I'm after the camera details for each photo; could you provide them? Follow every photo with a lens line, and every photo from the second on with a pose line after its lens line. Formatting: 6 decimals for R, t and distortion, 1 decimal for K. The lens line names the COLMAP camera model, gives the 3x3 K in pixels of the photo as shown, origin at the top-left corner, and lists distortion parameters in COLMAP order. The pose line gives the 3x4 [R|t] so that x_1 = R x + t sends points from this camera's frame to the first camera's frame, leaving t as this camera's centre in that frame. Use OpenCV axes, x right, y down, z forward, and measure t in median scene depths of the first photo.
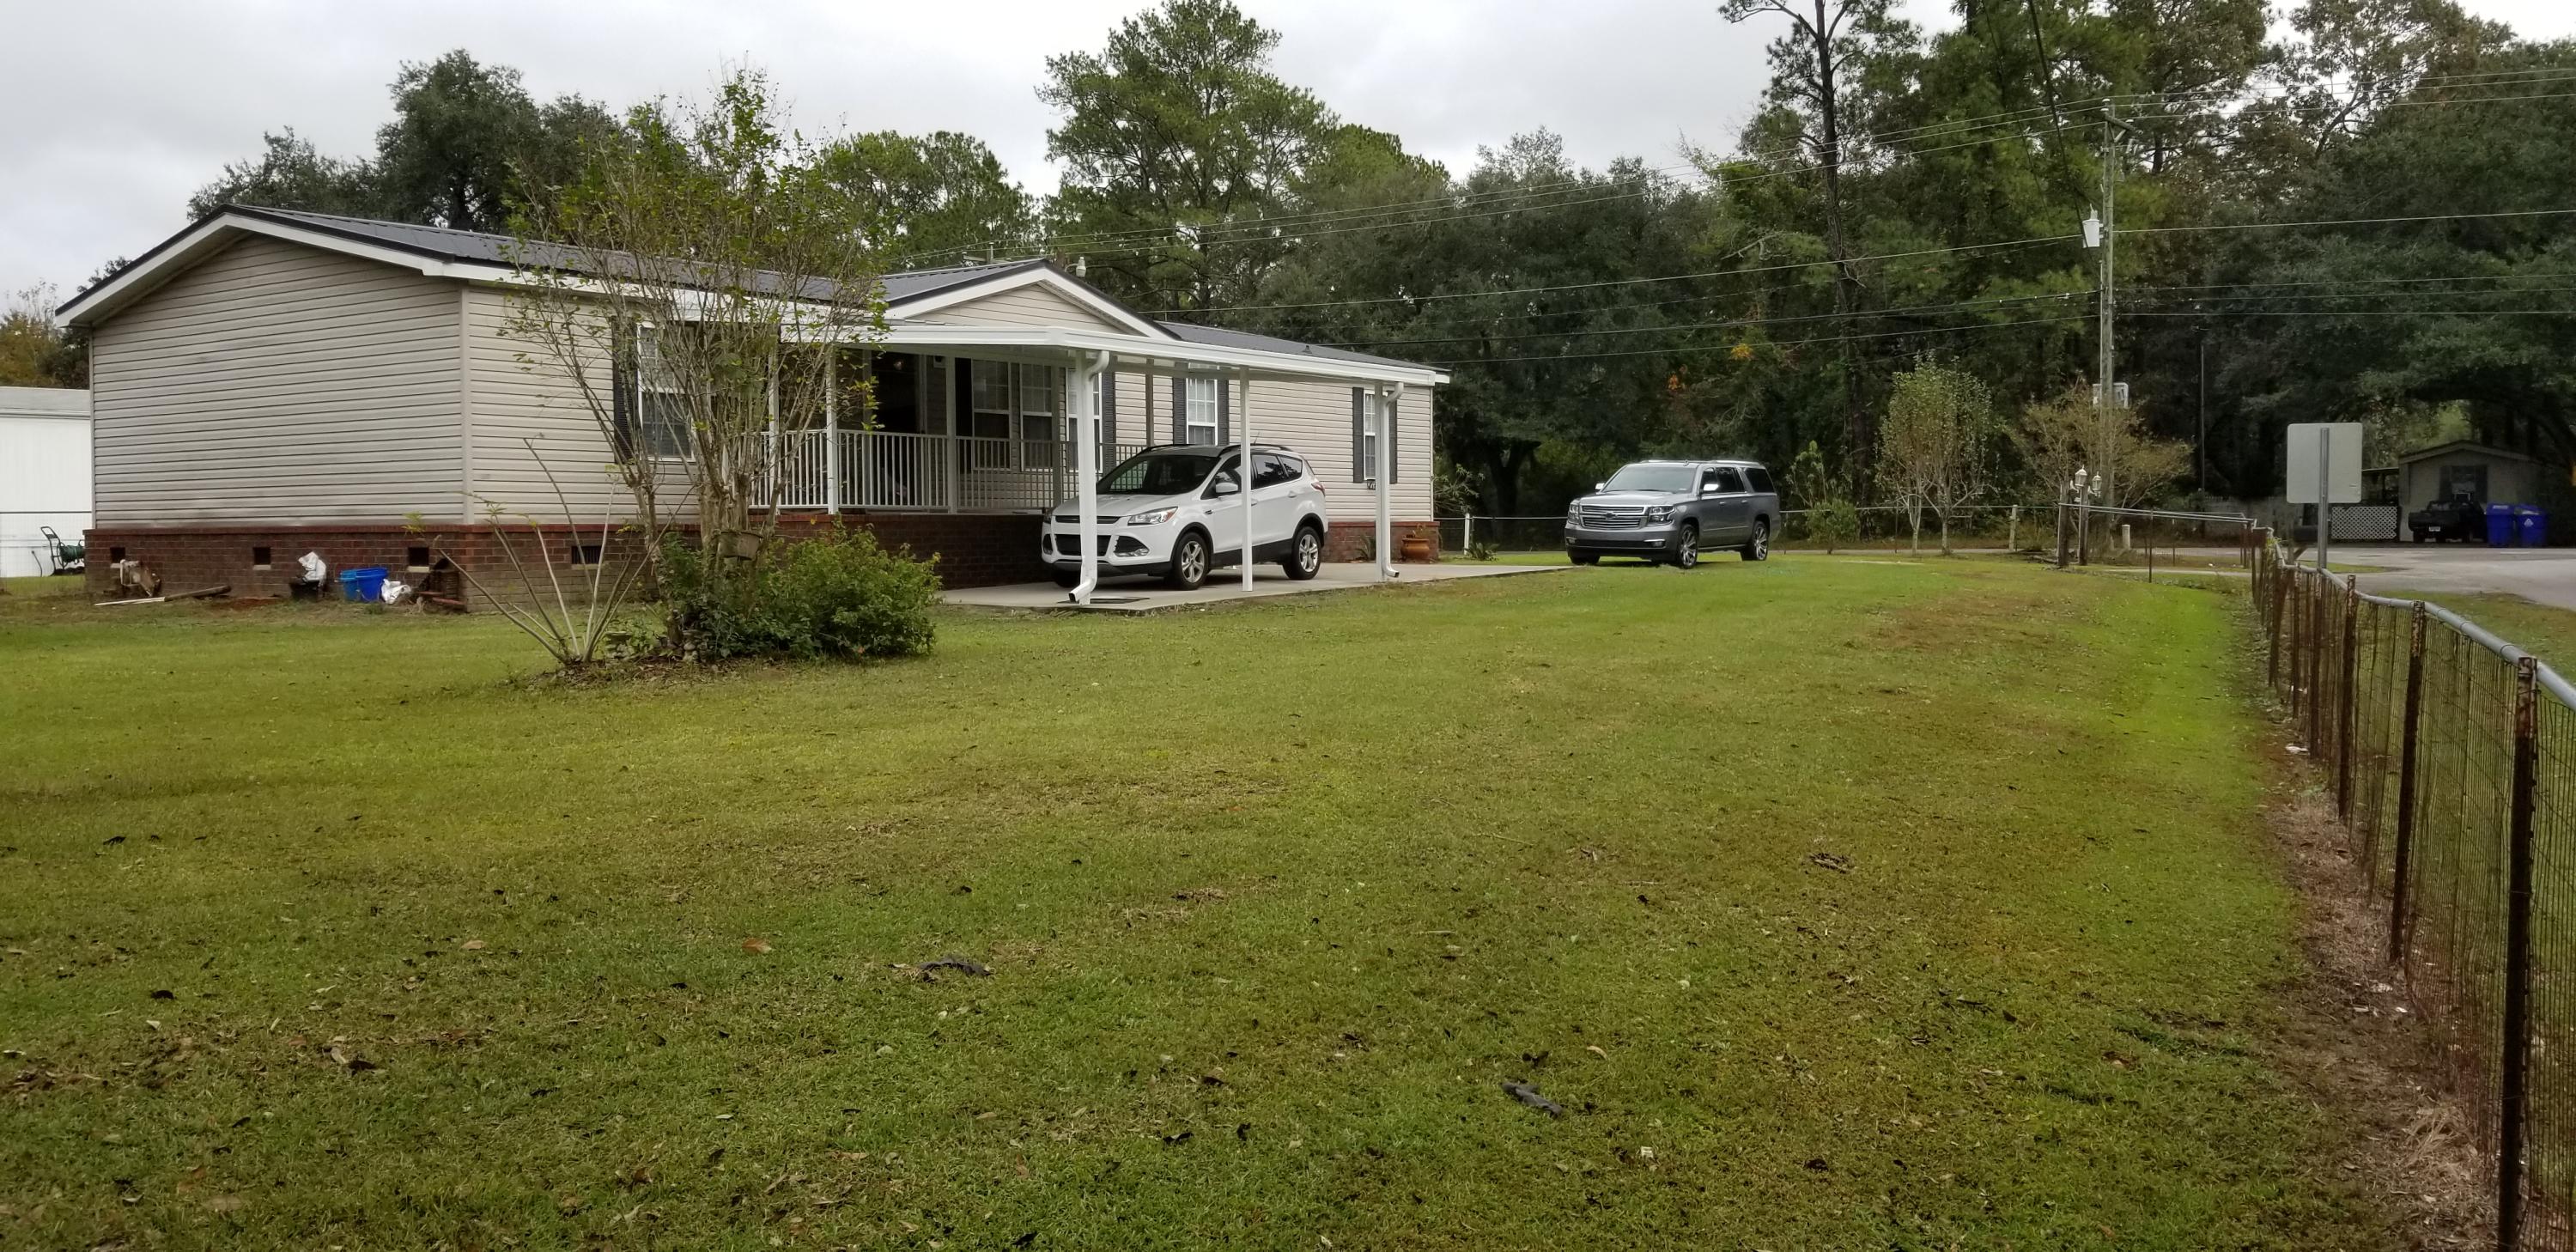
lens RADIAL K [[2014.3, 0, 1307.7], [0, 2014.3, 601.4], [0, 0, 1]] dist [0.087457, -0.179396]
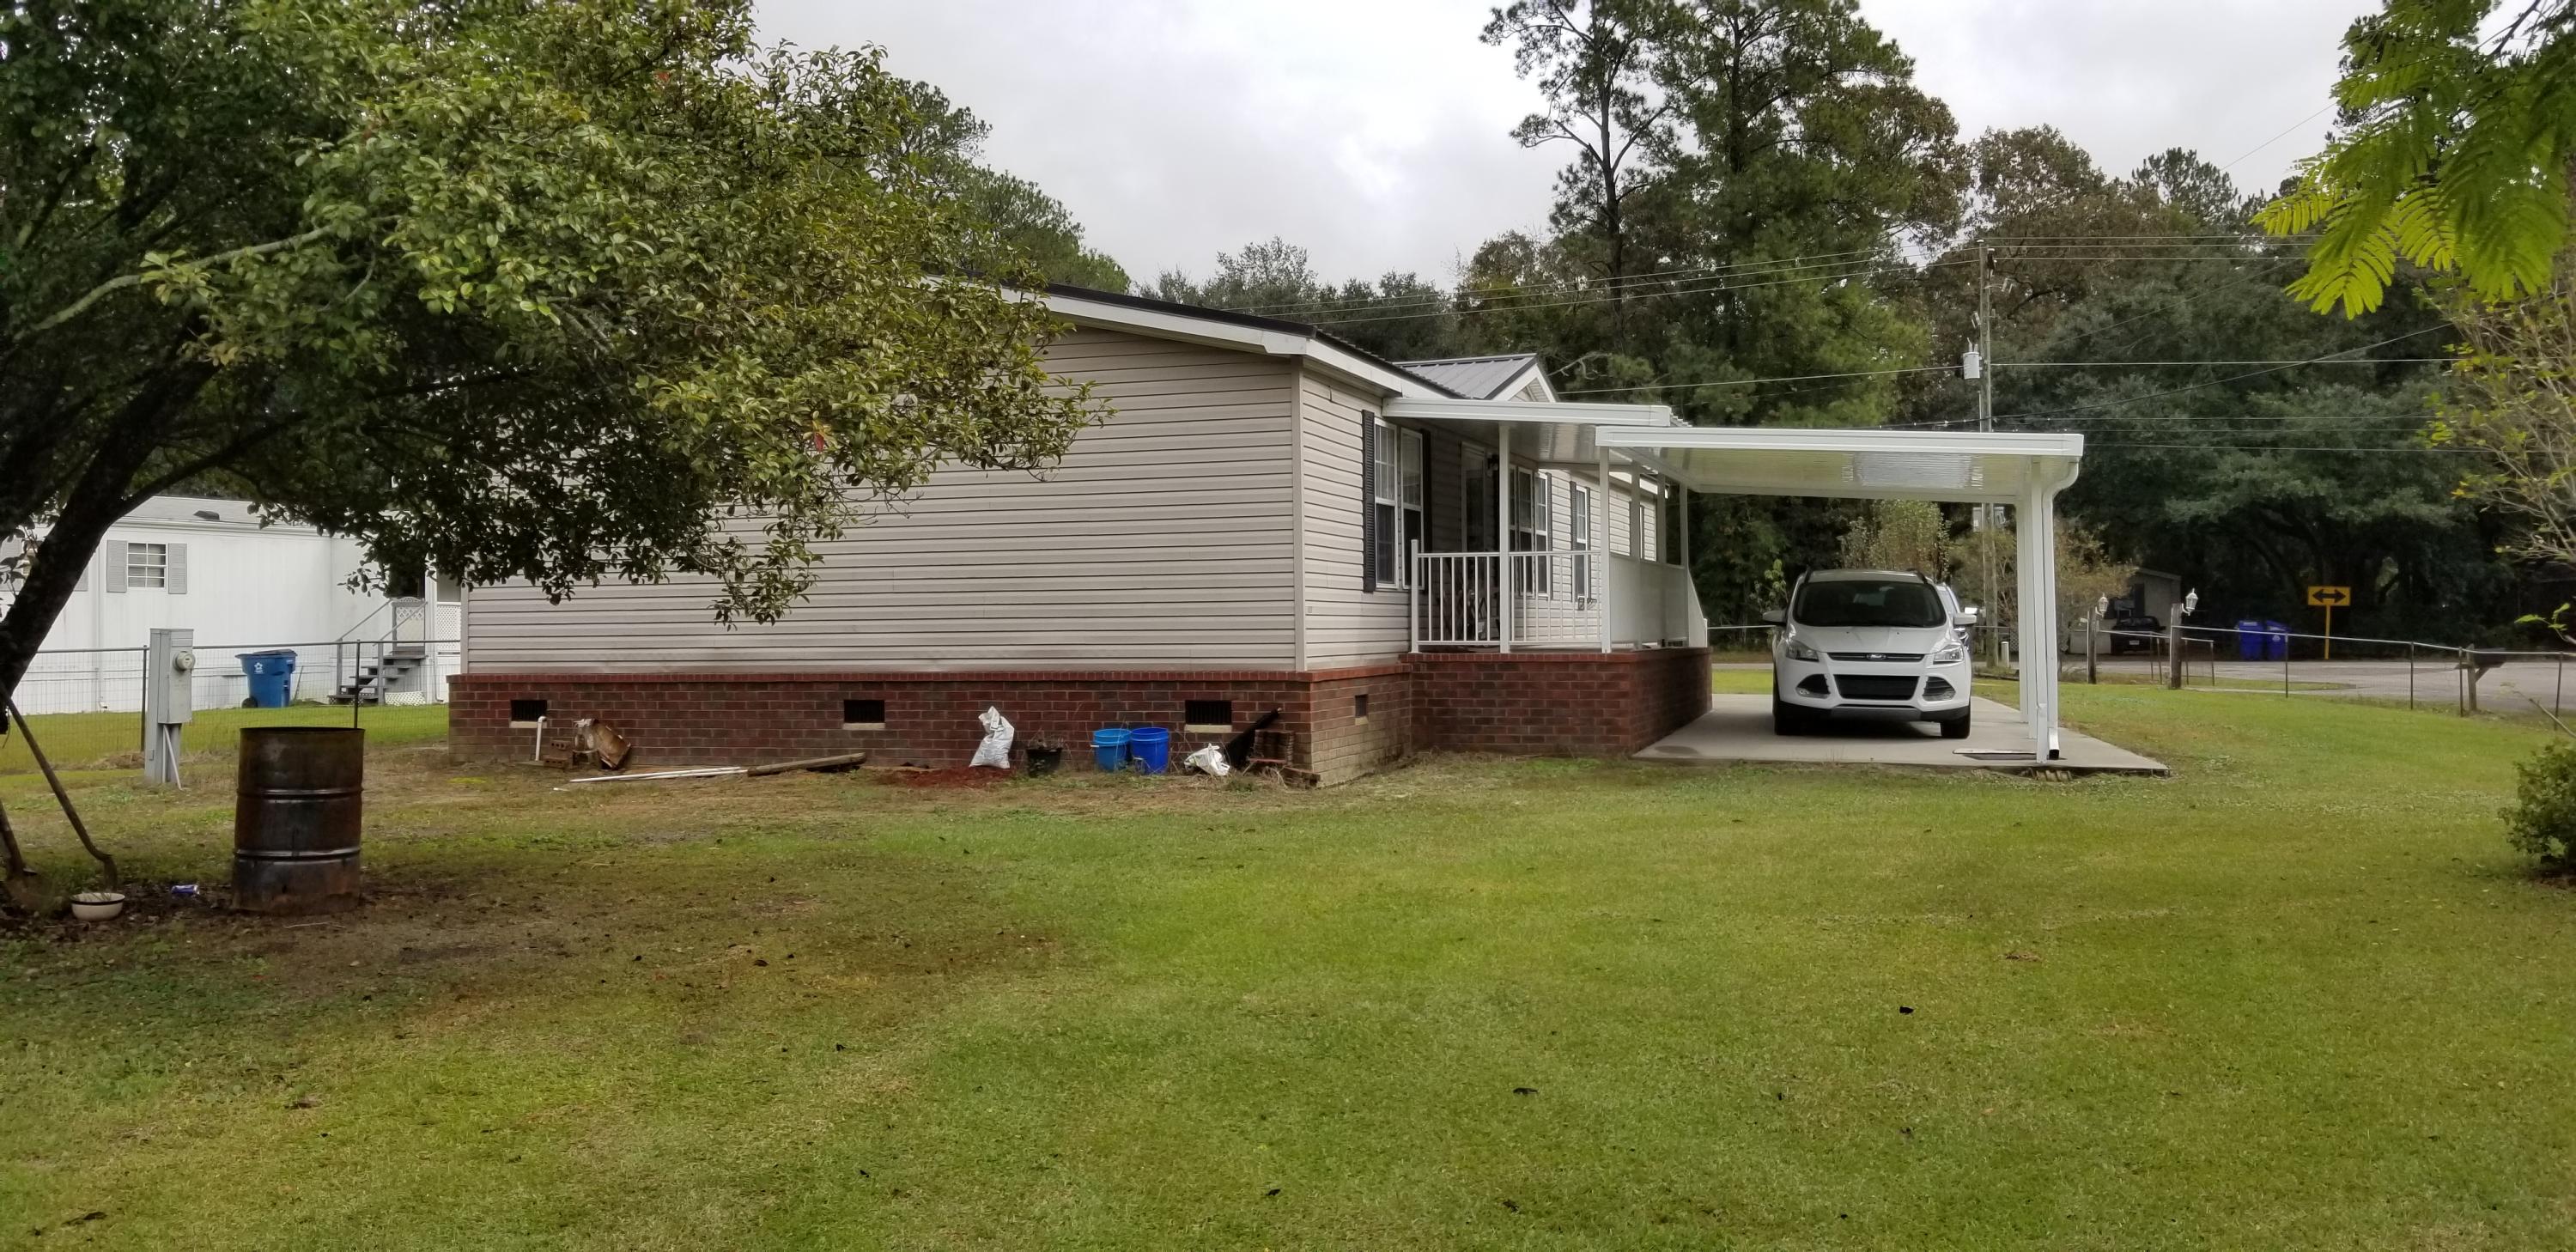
lens RADIAL K [[2014.3, 0, 1307.7], [0, 2014.3, 601.4], [0, 0, 1]] dist [0.087457, -0.179396]
pose [[0.957784, 0.001991, 0.287481, -0.248464], [0.013154, 0.998625, -0.050742, -0.009966], [-0.287187, 0.052381, 0.956441, 0.097084]]
